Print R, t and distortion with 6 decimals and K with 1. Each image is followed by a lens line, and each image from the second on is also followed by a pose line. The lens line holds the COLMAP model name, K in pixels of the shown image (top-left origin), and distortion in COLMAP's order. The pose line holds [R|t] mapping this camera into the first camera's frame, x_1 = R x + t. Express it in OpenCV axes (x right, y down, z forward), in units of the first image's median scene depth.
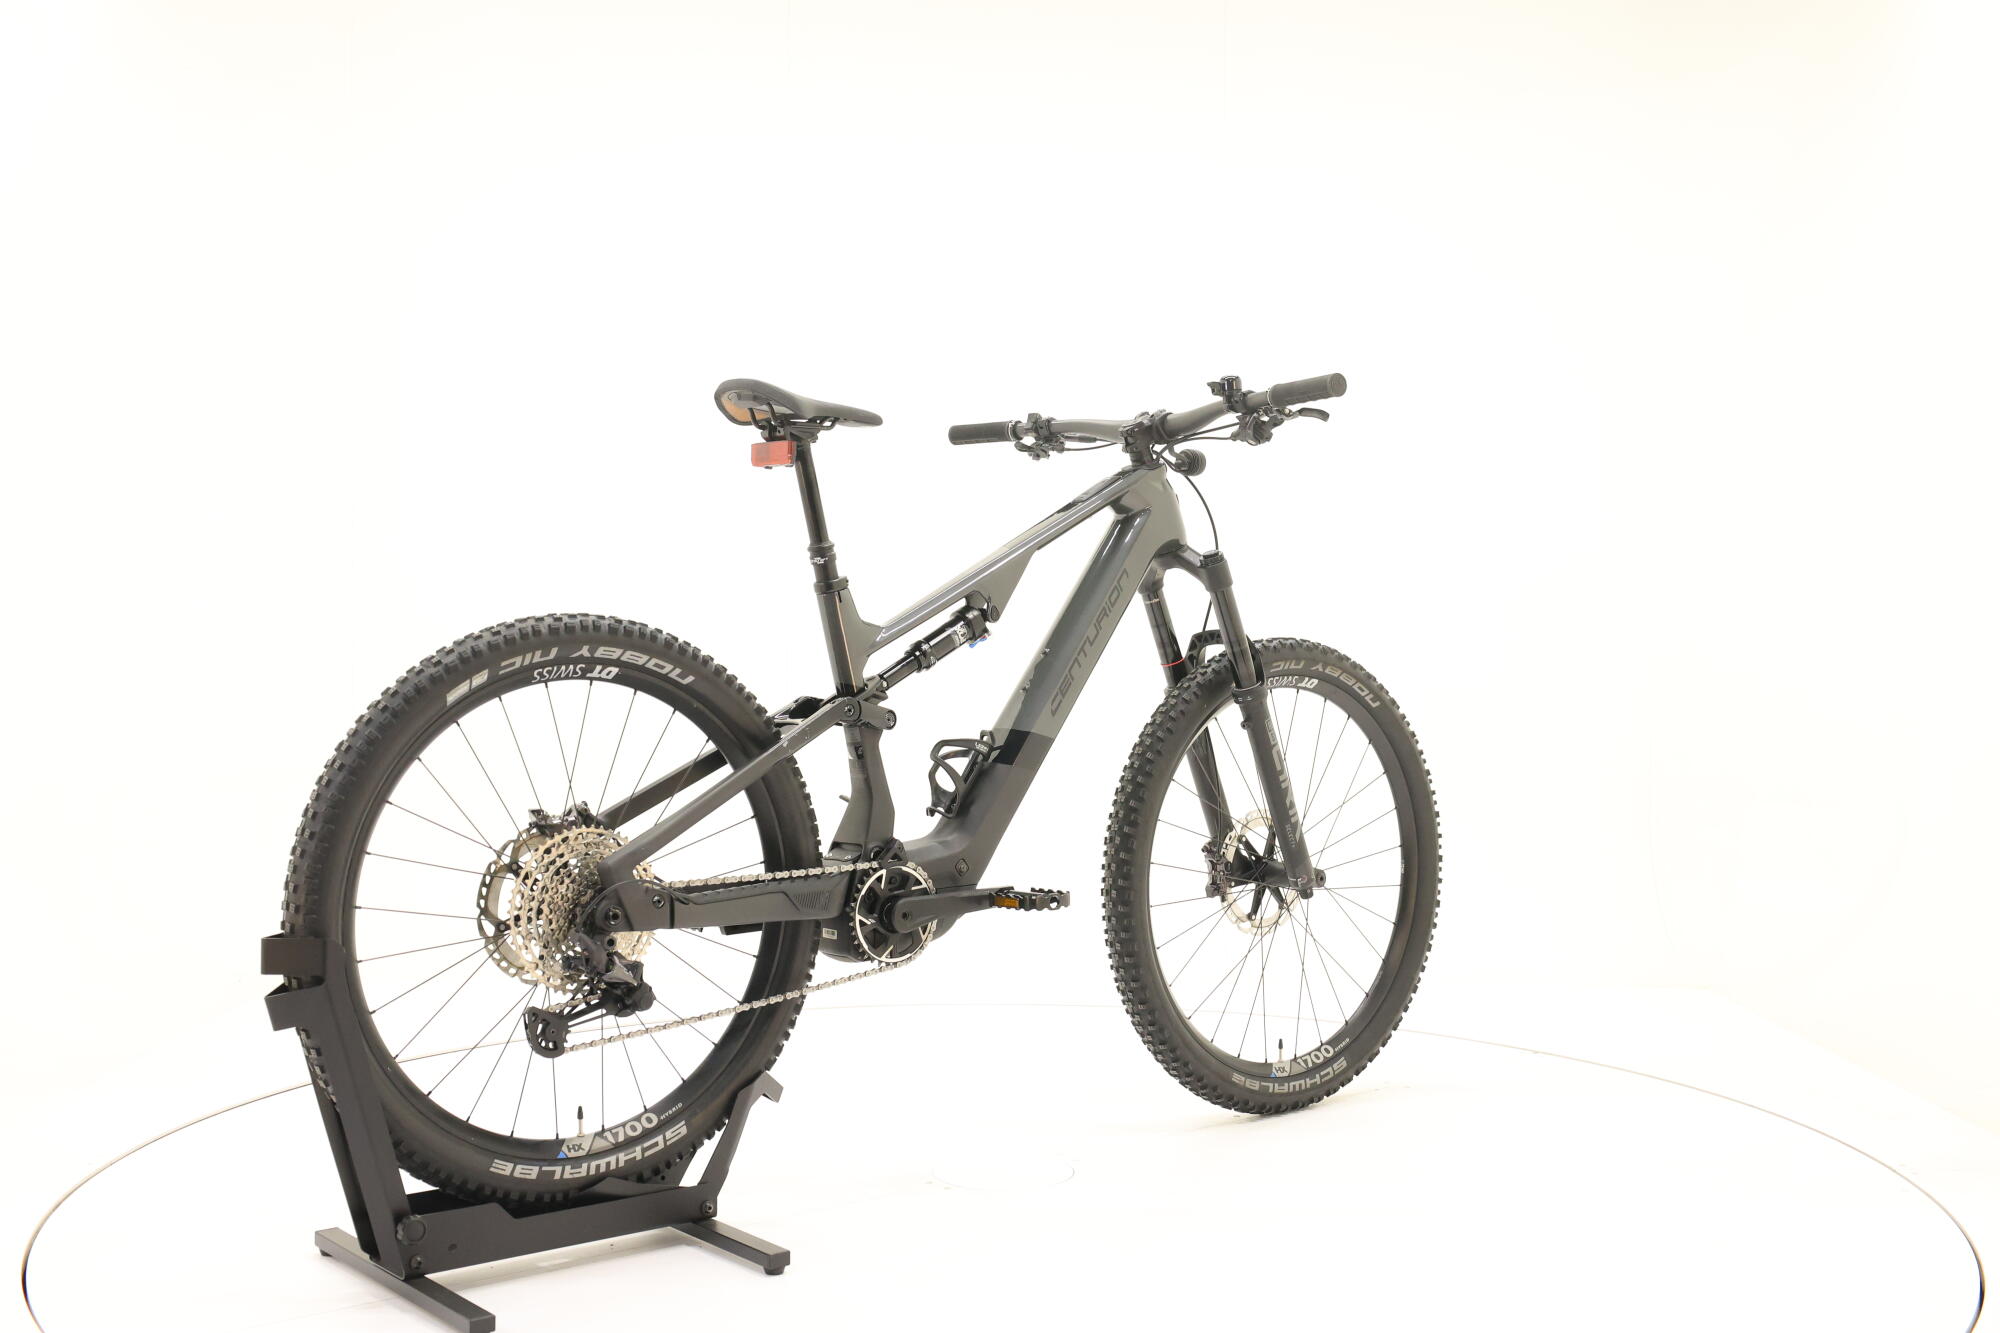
lens RADIAL K [[2122.6, 0, 1000.8], [0, 2122.6, 661.3], [0, 0, 1]] dist [-0.011158, 0.000000]
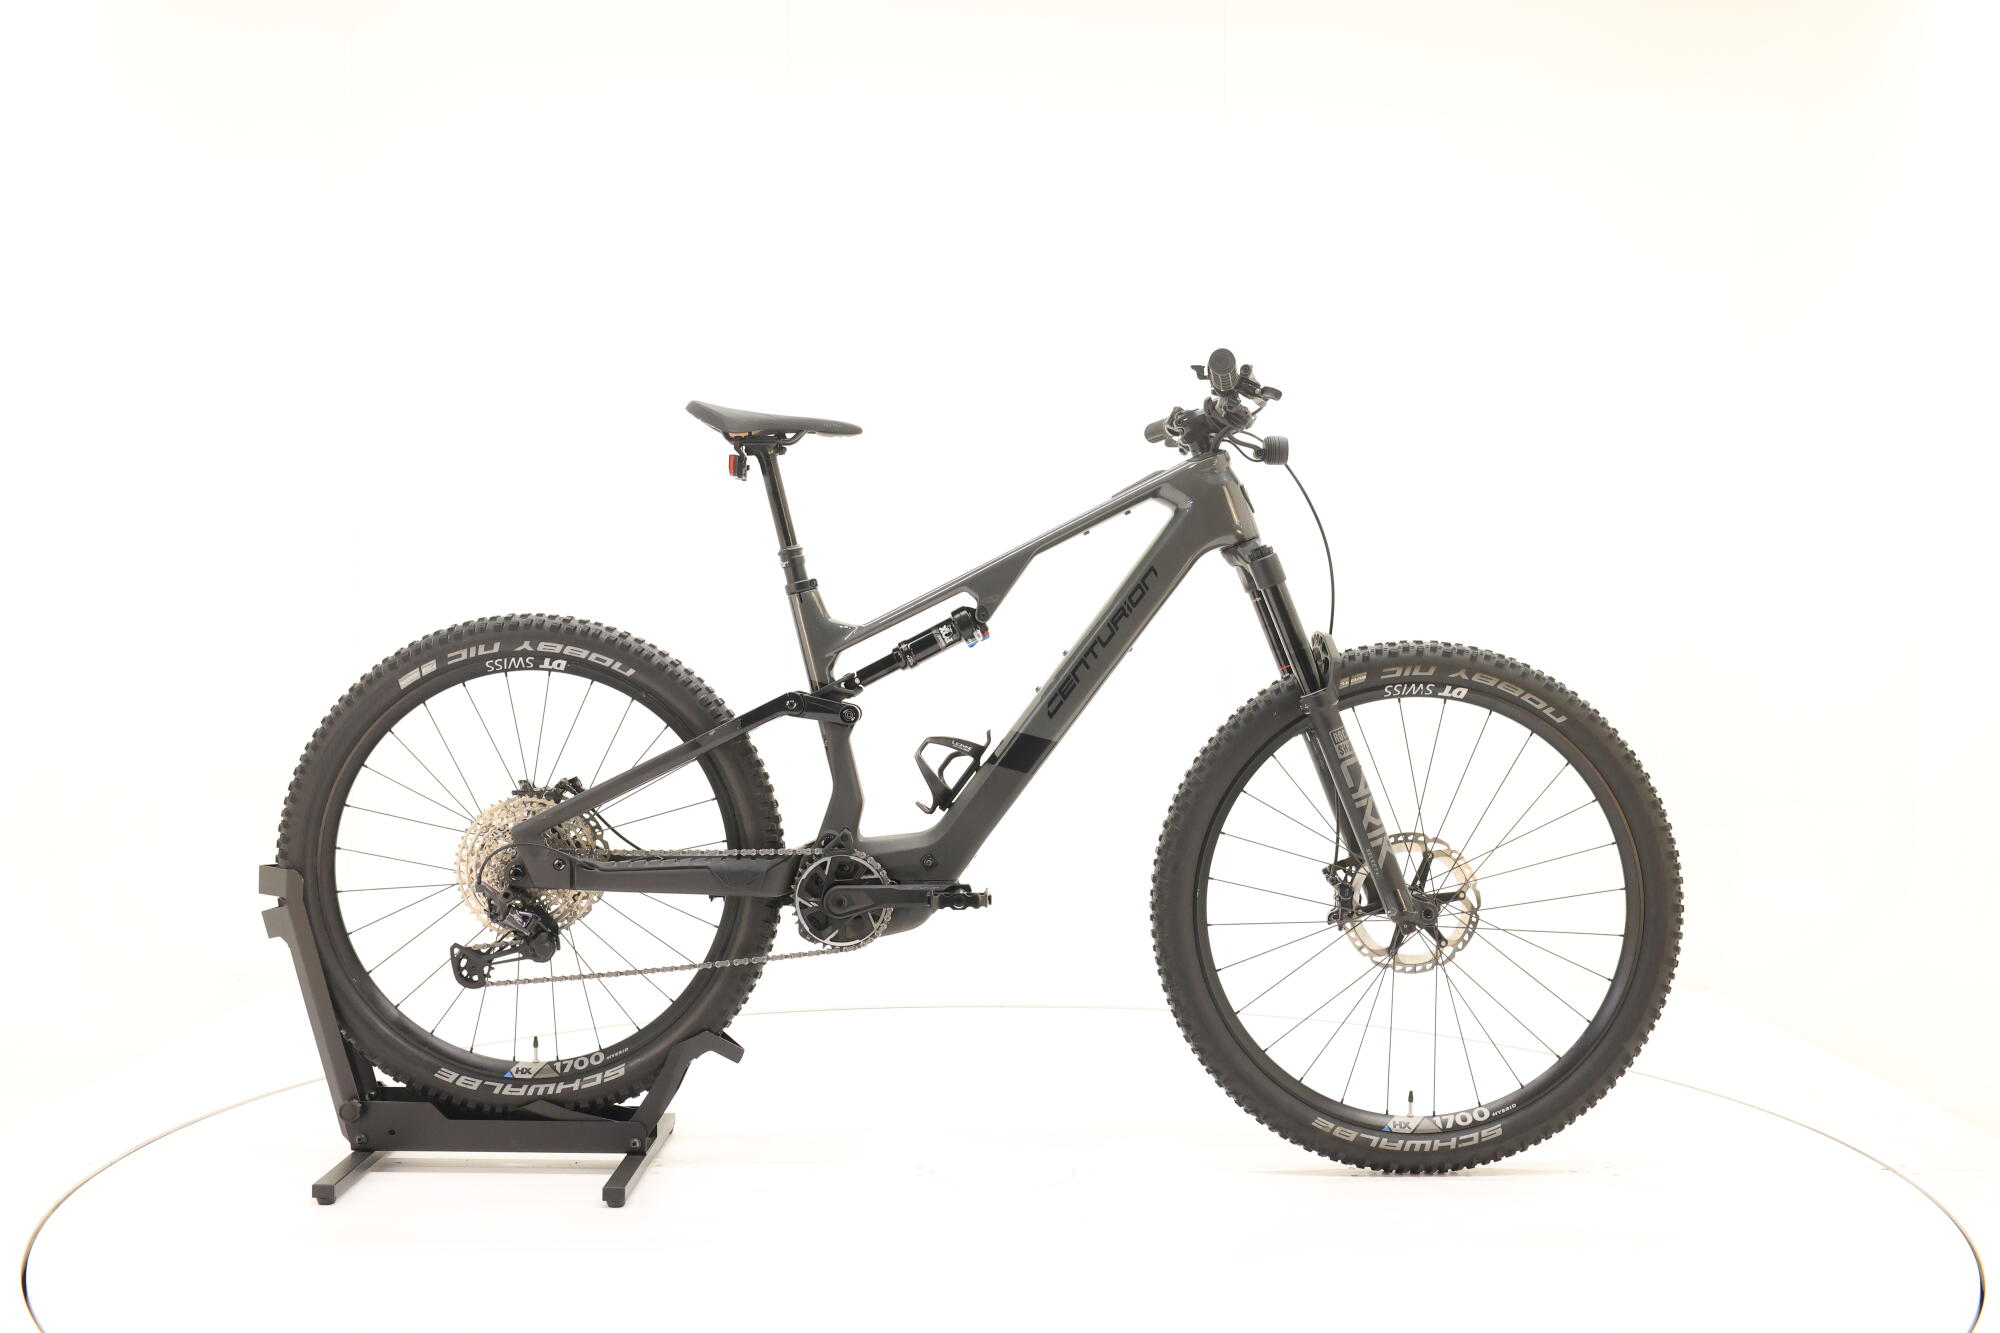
lens RADIAL K [[2122.6, 0, 990.1], [0, 2122.6, 683.1], [0, 0, 1]] dist [-0.011158, 0.000000]
pose [[0.769349, 0.010887, -0.638736, 0.681603], [-0.014177, 0.999899, -0.000034, 0.011161], [0.638671, 0.009082, 0.769426, 0.242547]]
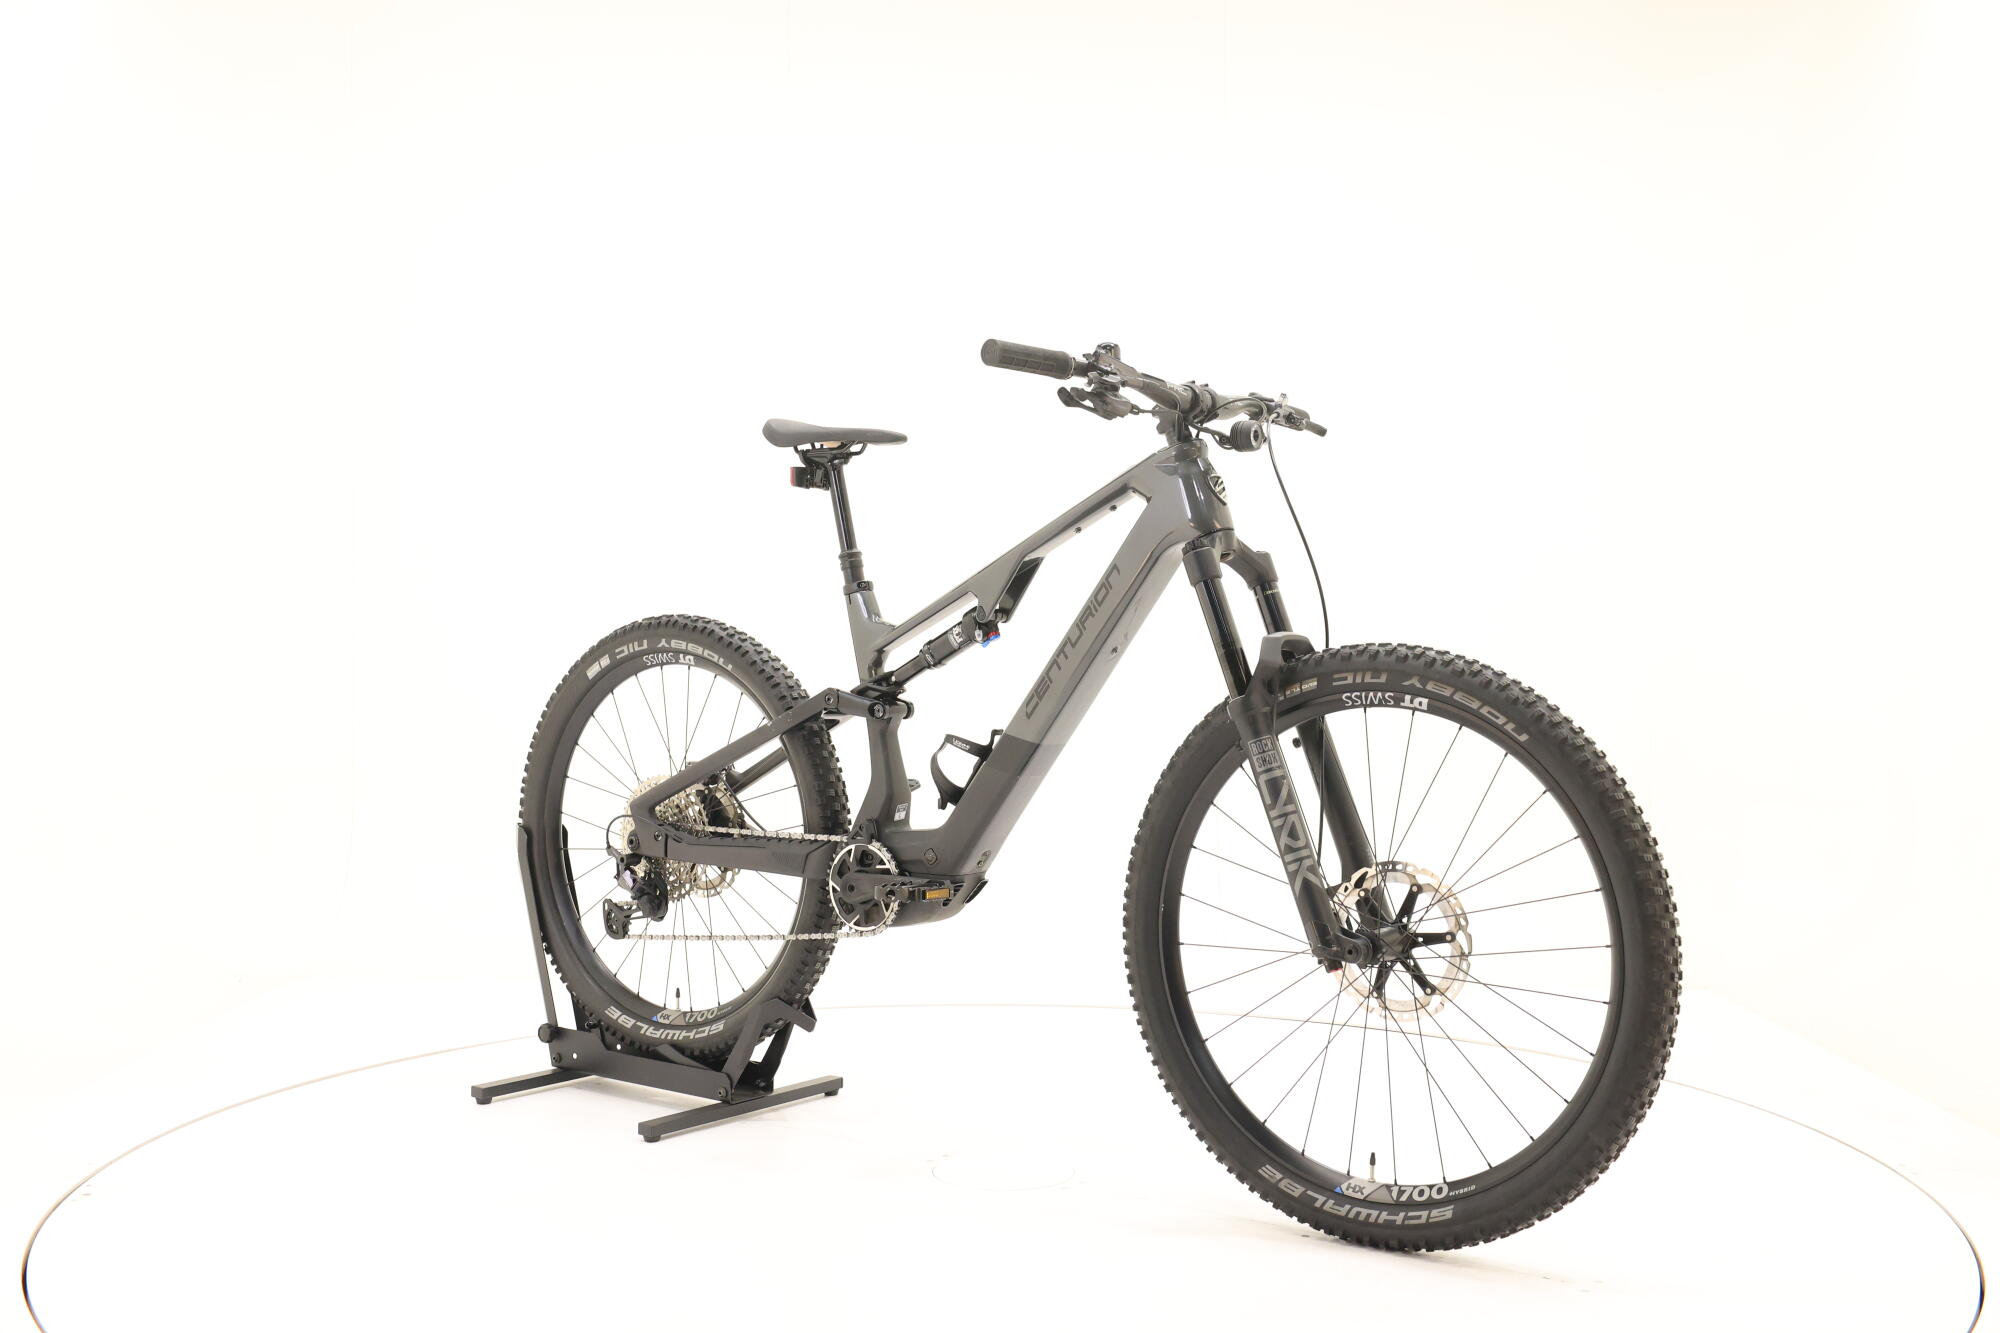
lens RADIAL K [[2122.6, 0, 997.7], [0, 2122.6, 650.0], [0, 0, 1]] dist [-0.011158, 0.000000]
pose [[0.225203, 0.009298, -0.974268, 1.047766], [-0.024494, 0.999692, 0.003879, -0.009808], [0.974004, 0.022991, 0.225361, 0.826612]]
